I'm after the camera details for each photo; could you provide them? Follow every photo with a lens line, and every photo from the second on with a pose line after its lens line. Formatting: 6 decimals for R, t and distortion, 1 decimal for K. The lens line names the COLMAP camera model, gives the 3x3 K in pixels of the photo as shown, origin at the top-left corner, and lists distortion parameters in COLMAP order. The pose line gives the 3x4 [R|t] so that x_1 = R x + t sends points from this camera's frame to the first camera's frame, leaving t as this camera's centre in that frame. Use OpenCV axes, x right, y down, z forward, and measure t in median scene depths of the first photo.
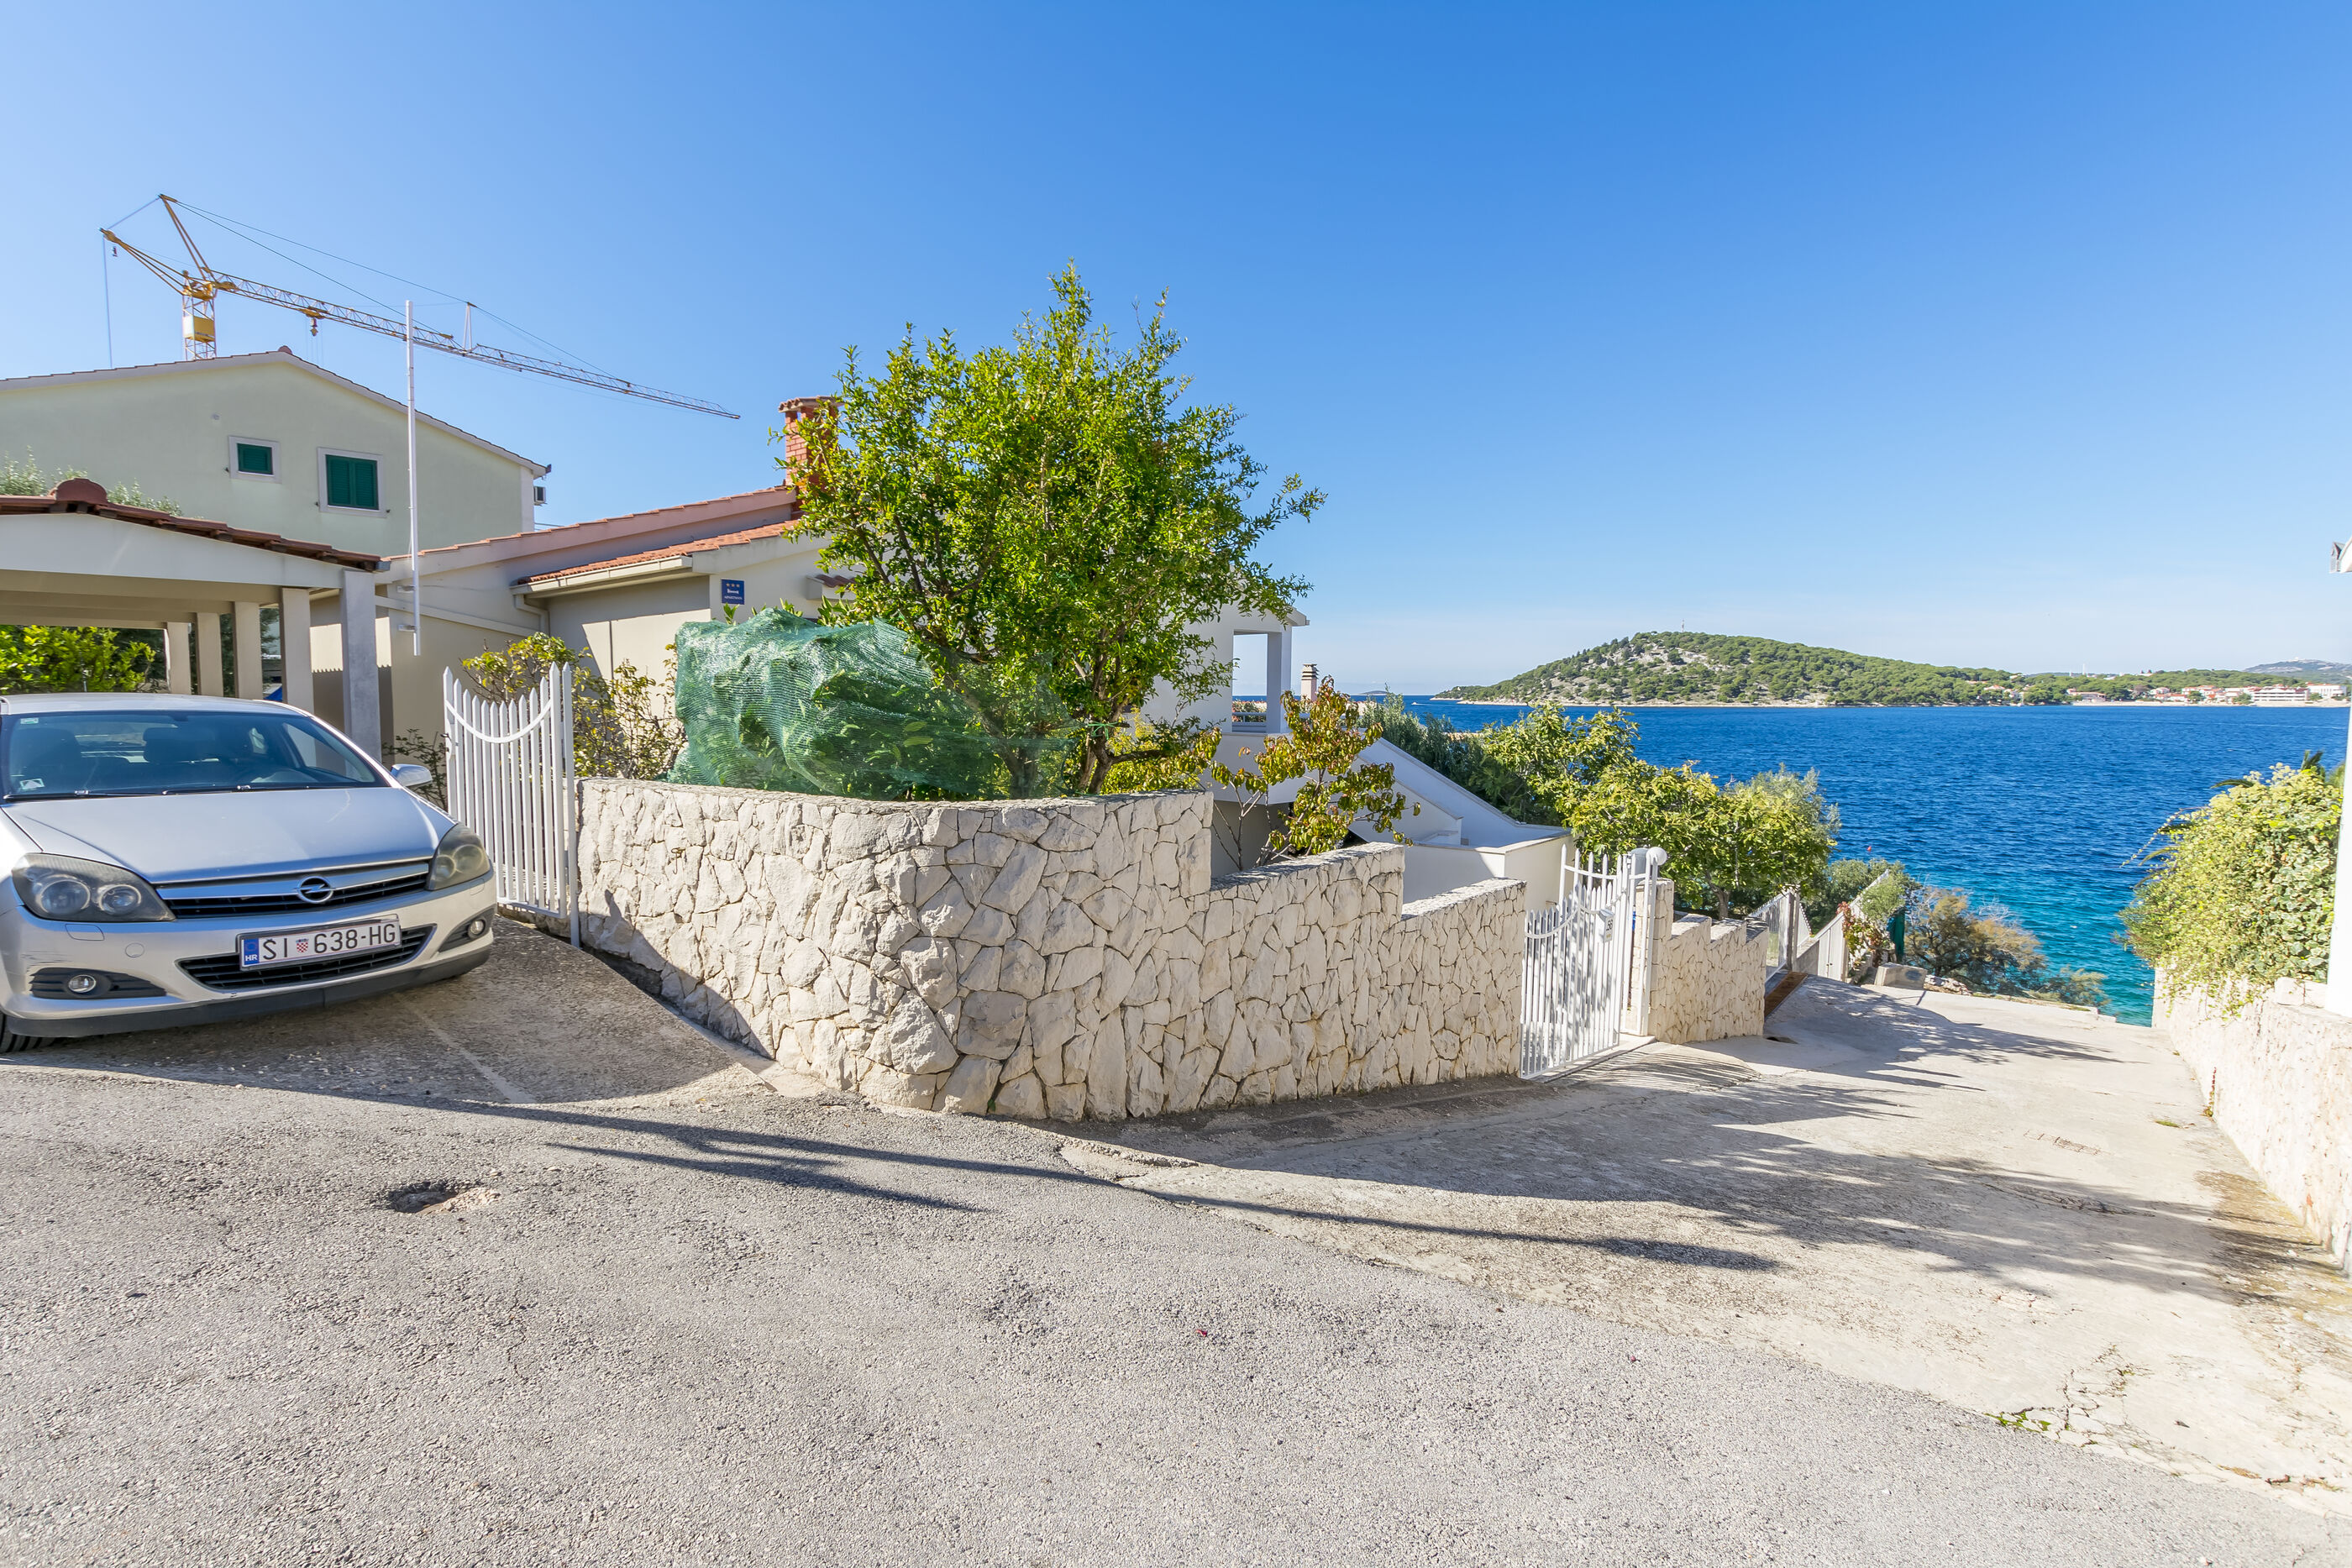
lens RADIAL K [[1071.4, 0, 1152.6], [0, 1071.4, 773.7], [0, 0, 1]] dist [-0.000508, -0.000302]
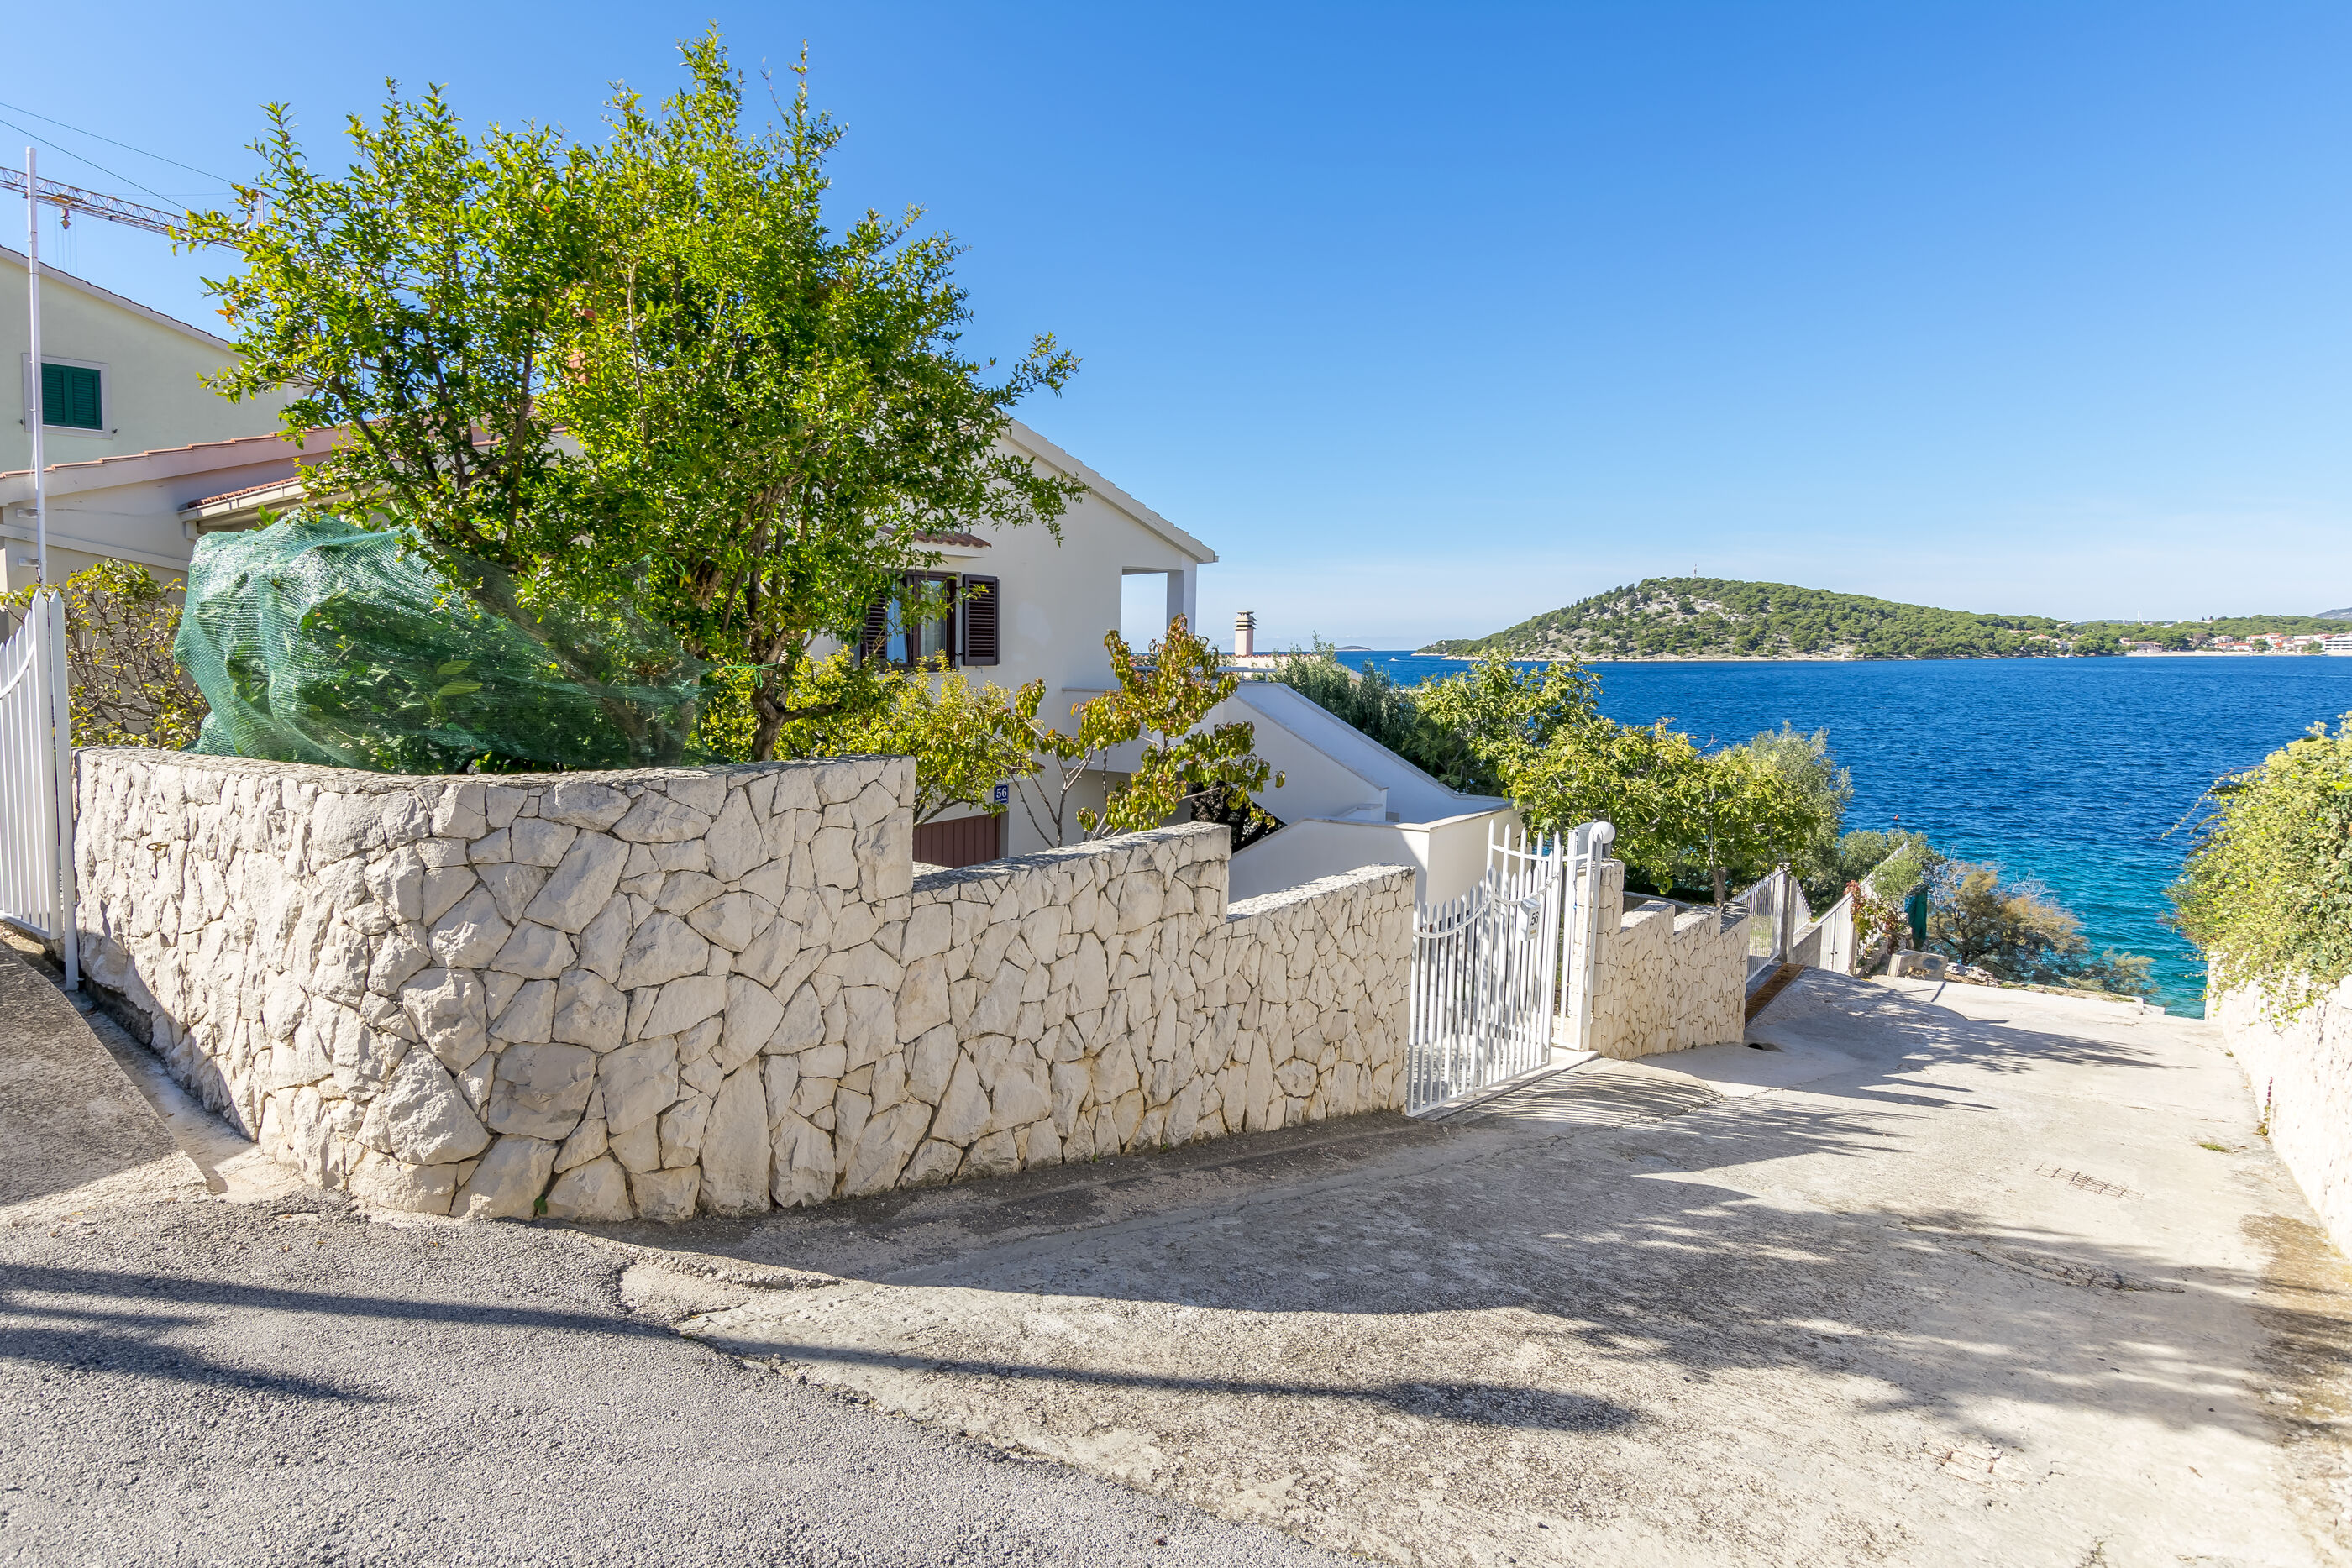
lens RADIAL K [[1200.9, 0, 1132.7], [0, 1200.9, 761.9], [0, 0, 1]] dist [0.008652, -0.002106]
pose [[0.999726, -0.009919, 0.021216, 0.166970], [0.009561, 0.999811, 0.016909, 0.006552], [-0.021379, -0.016701, 0.999632, 0.153580]]
